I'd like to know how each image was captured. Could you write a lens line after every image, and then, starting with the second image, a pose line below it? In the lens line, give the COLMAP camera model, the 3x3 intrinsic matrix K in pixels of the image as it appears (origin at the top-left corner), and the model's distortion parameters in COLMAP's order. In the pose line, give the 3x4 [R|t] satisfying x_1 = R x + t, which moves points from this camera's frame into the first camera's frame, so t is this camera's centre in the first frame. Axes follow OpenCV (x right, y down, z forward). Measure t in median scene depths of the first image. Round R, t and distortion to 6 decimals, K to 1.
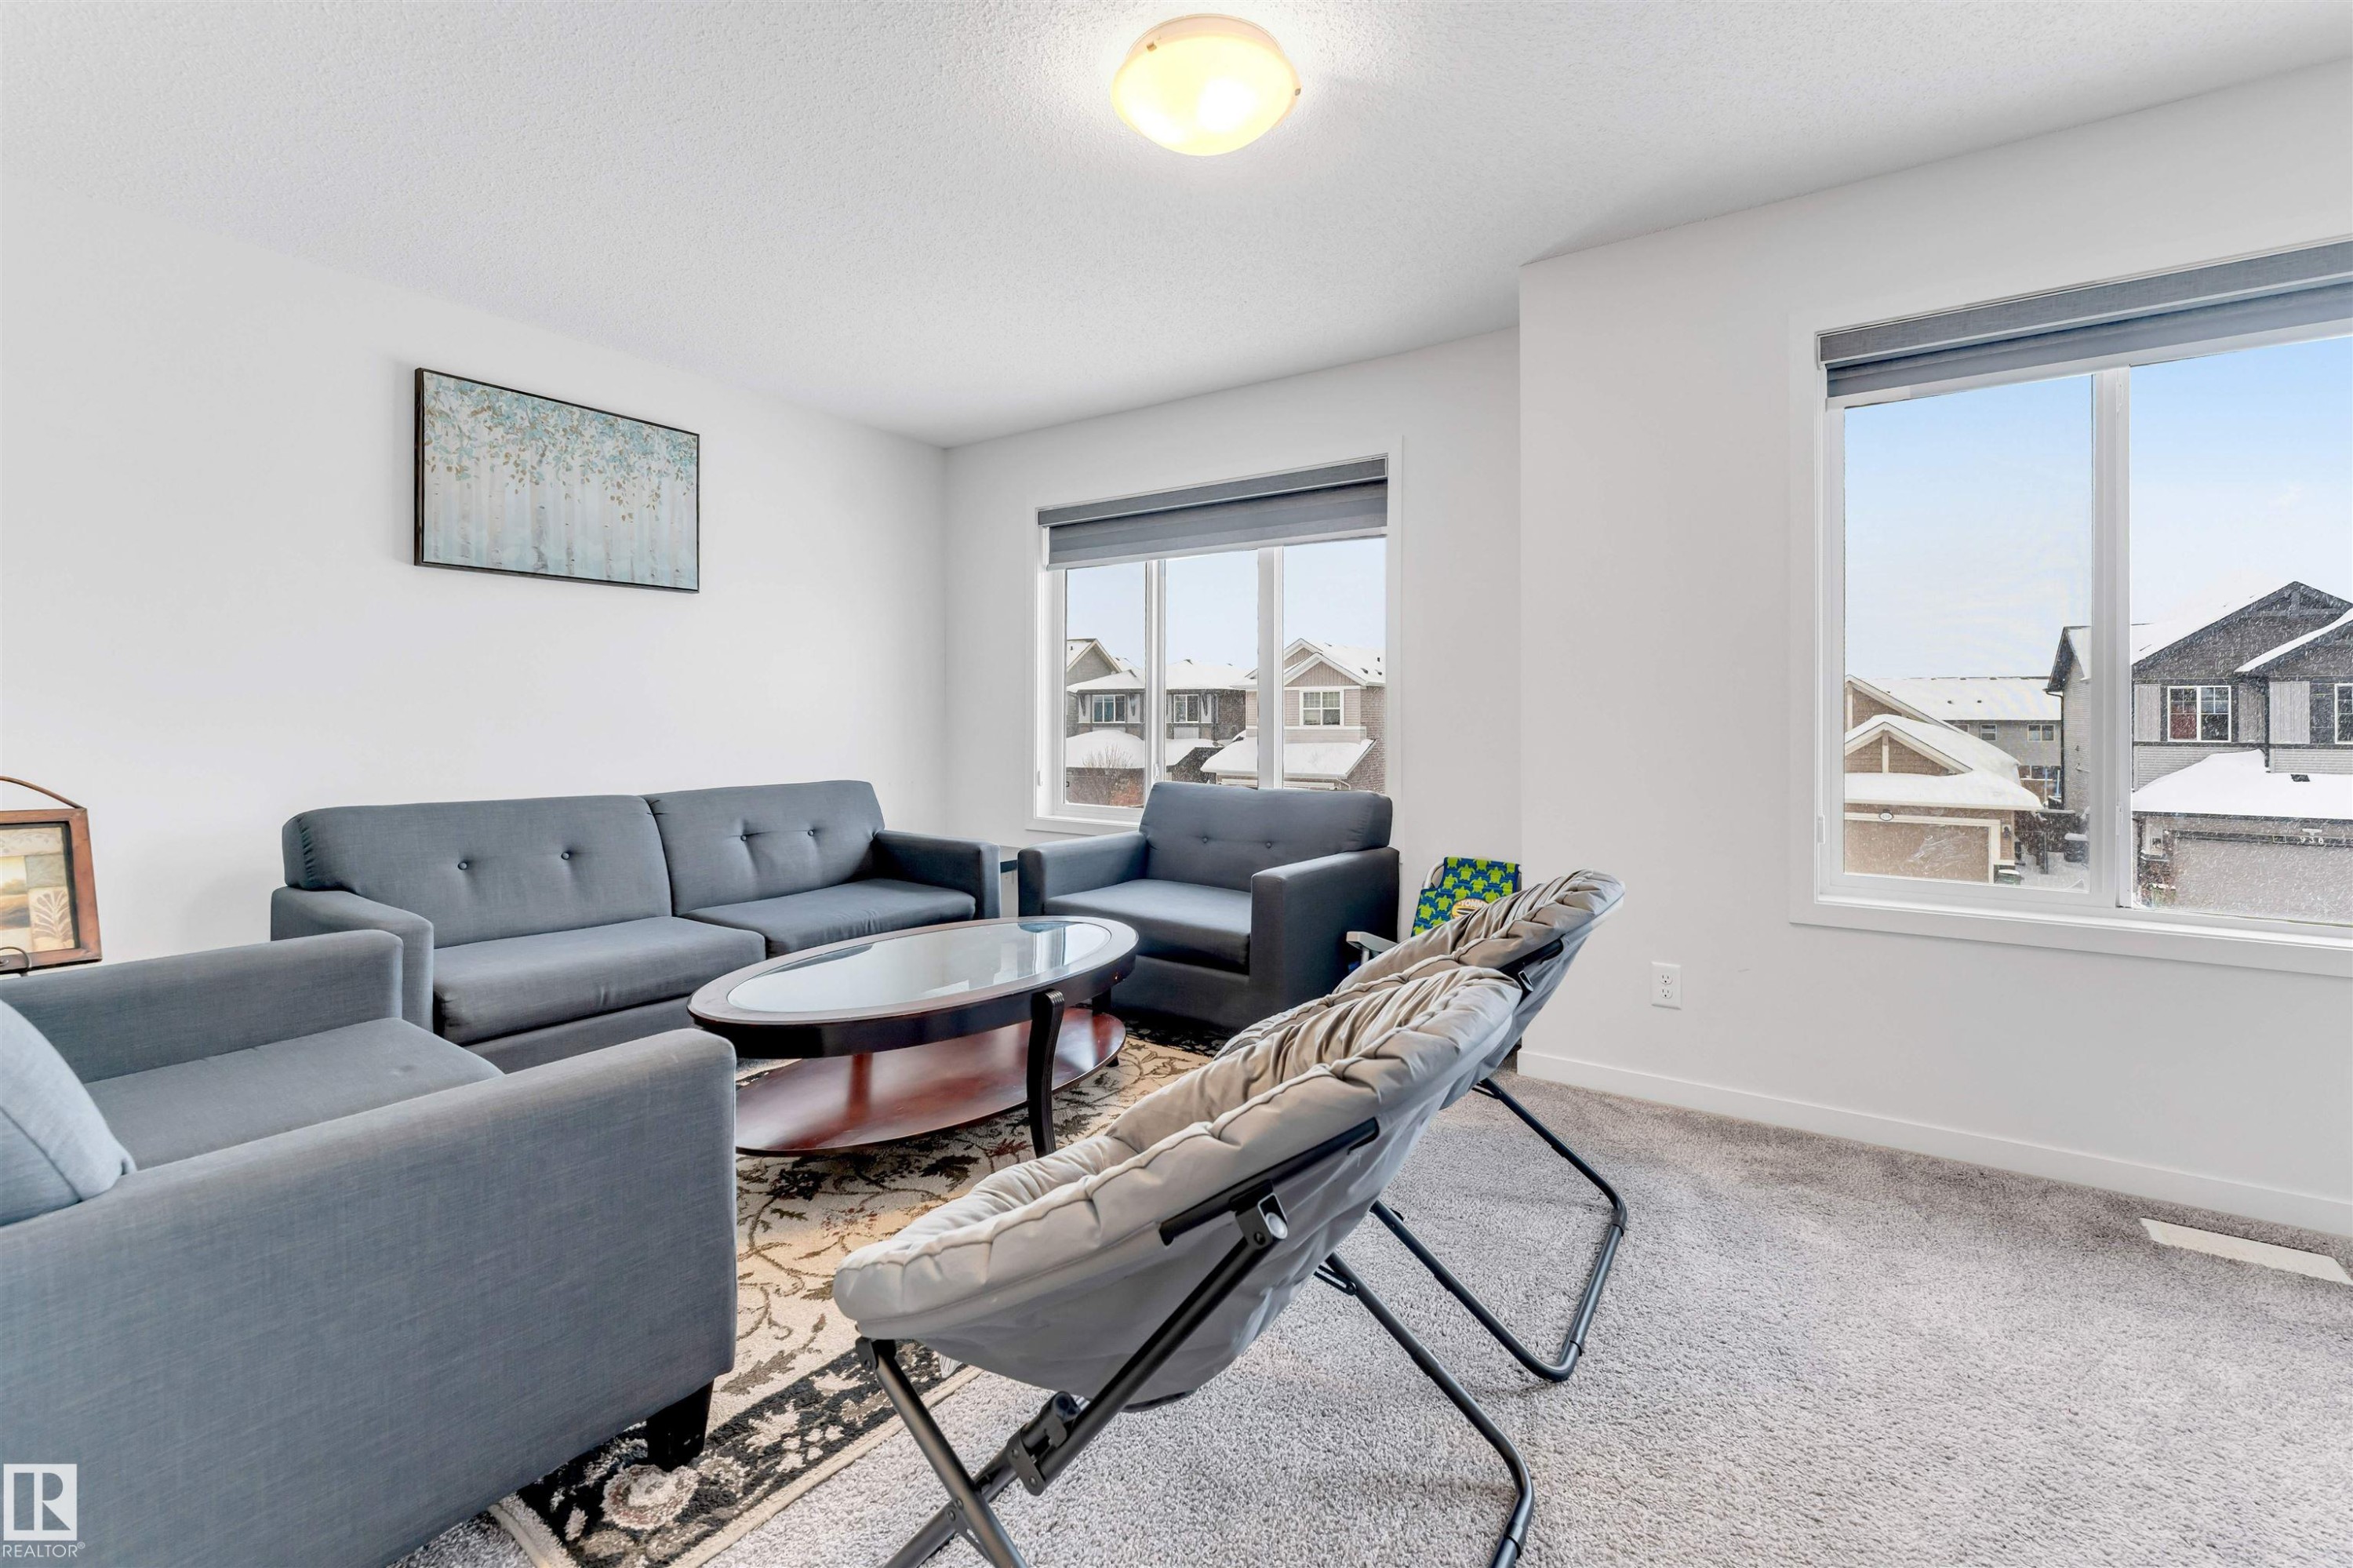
lens RADIAL K [[993.5, 0, 1175.9], [0, 993.5, 743.1], [0, 0, 1]] dist [-0.000949, -0.000056]
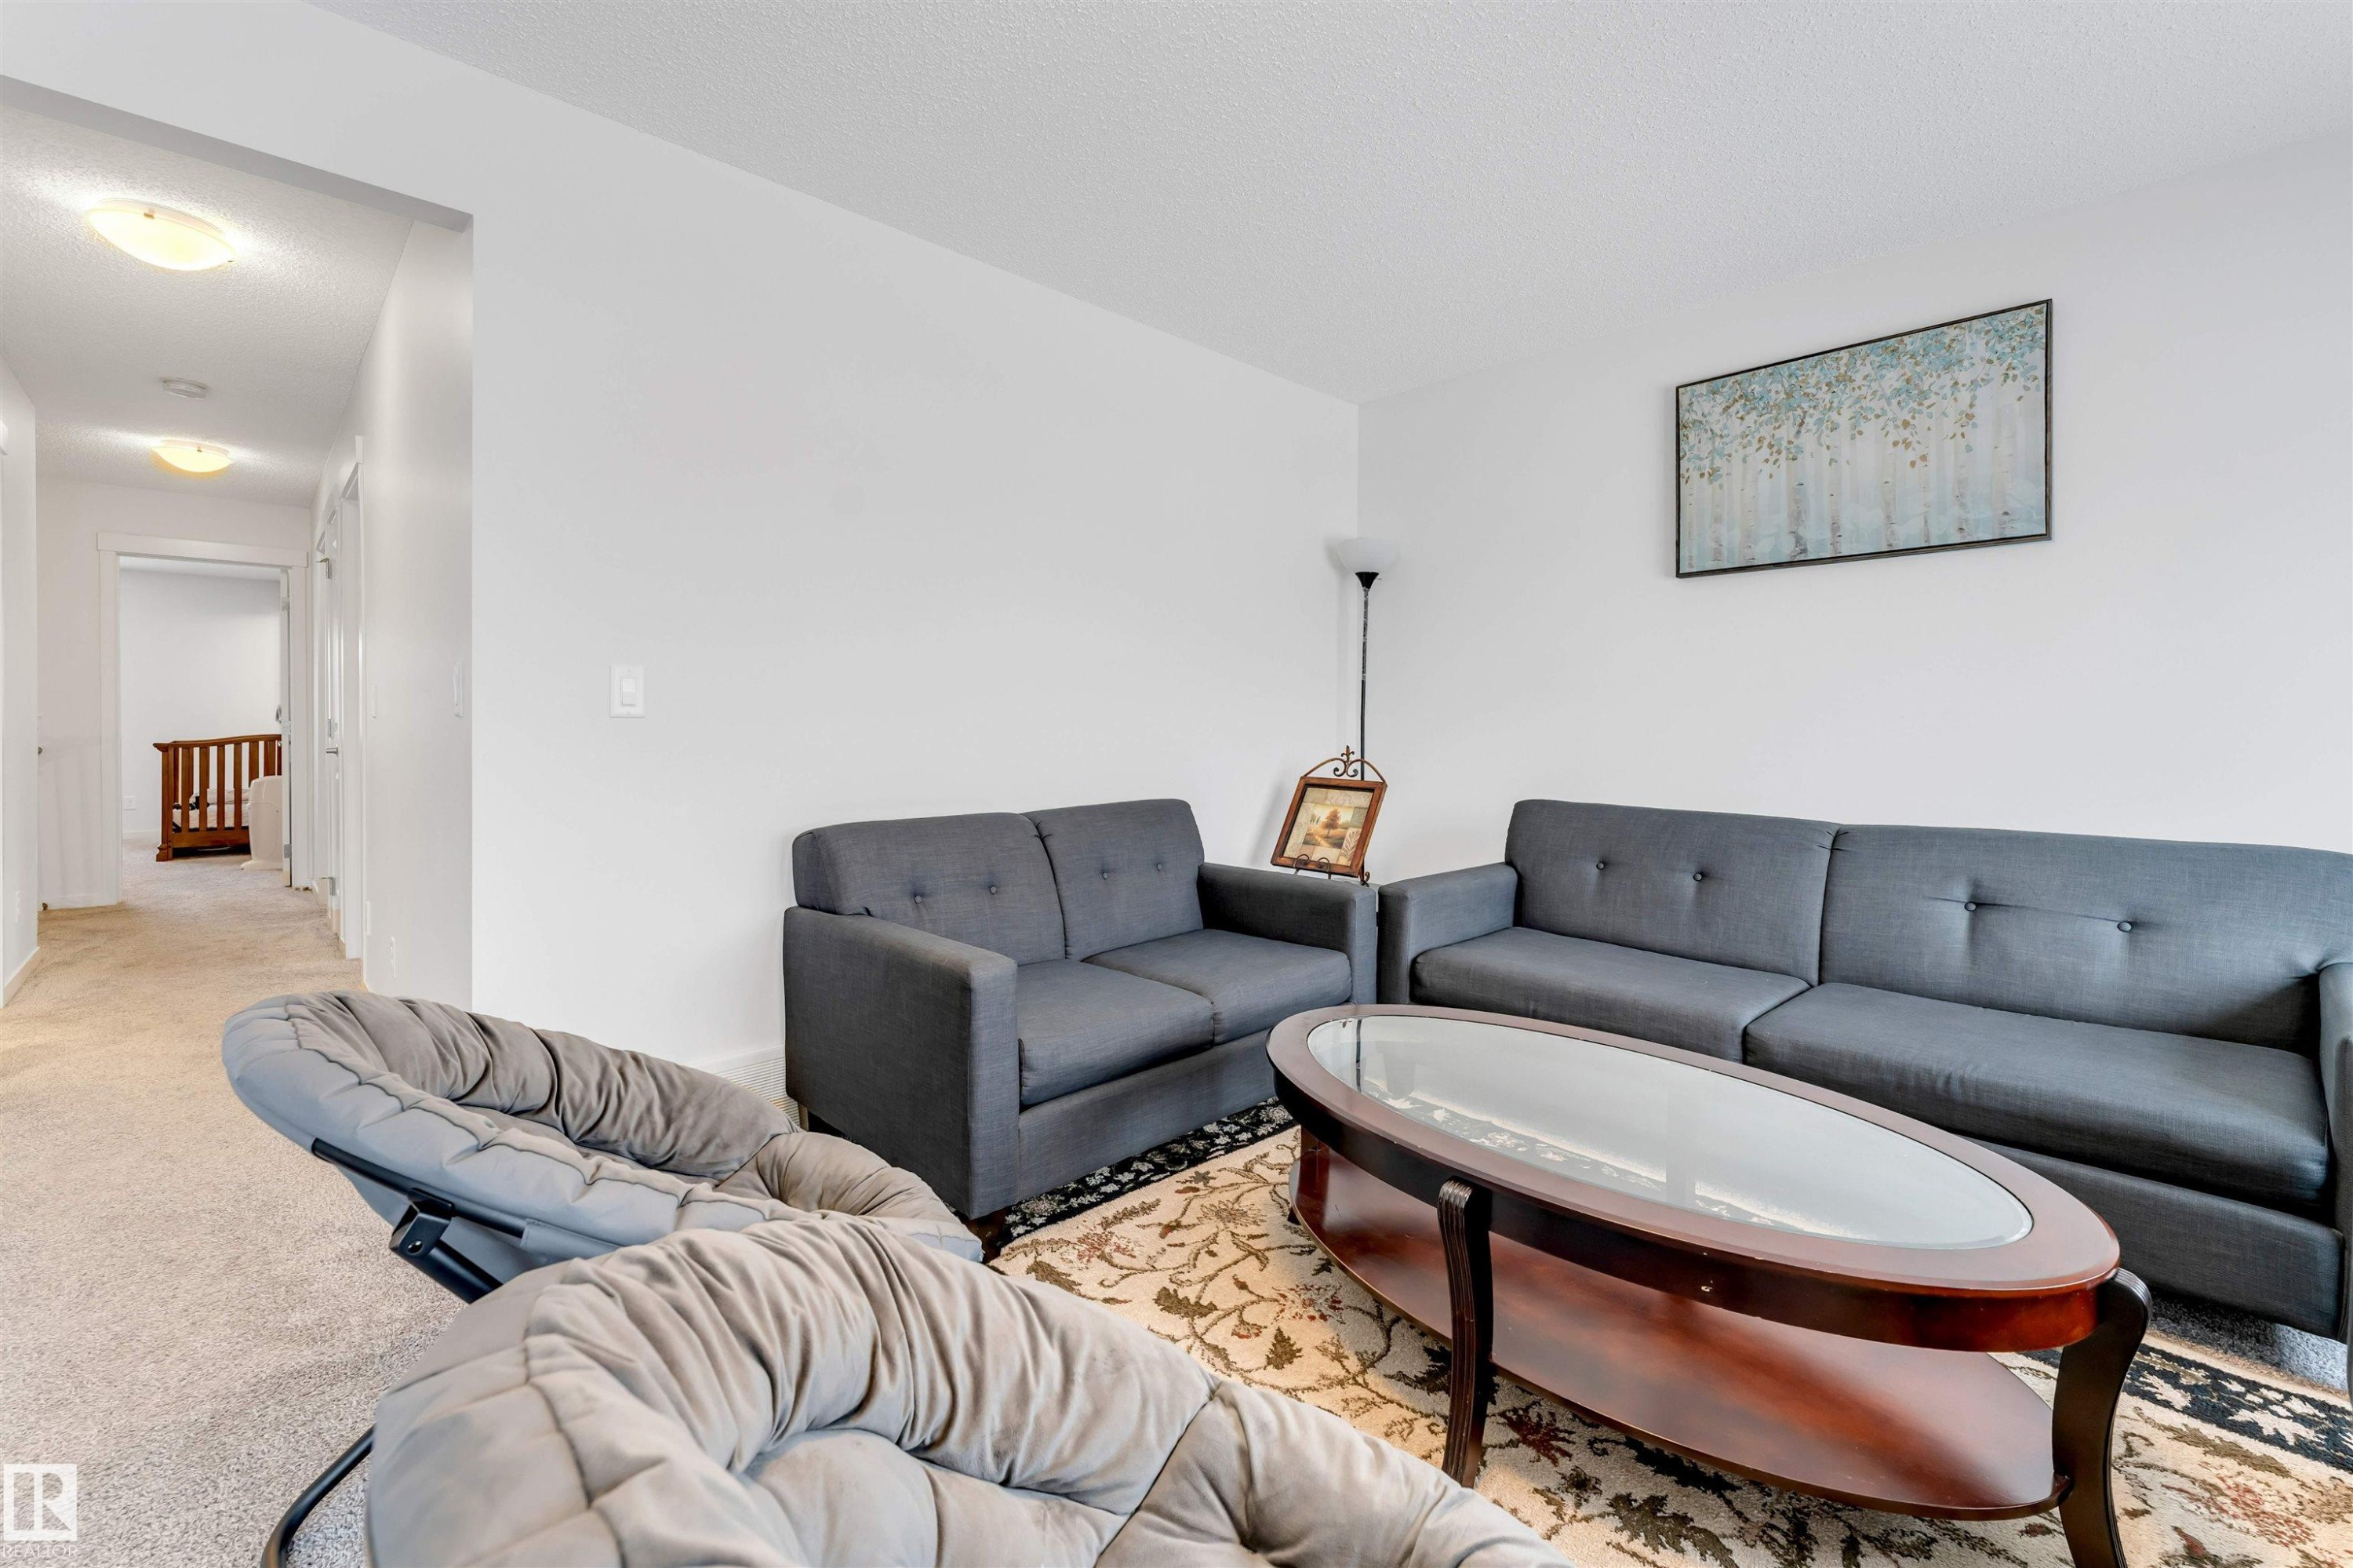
lens RADIAL K [[993.5, 0, 1175.9], [0, 993.5, 743.1], [0, 0, 1]] dist [-0.000949, -0.000056]
pose [[-0.195162, 0.011152, -0.980708, 0.334610], [-0.030693, 0.999376, 0.017472, -0.008514], [0.980291, 0.033511, -0.194698, 0.652957]]
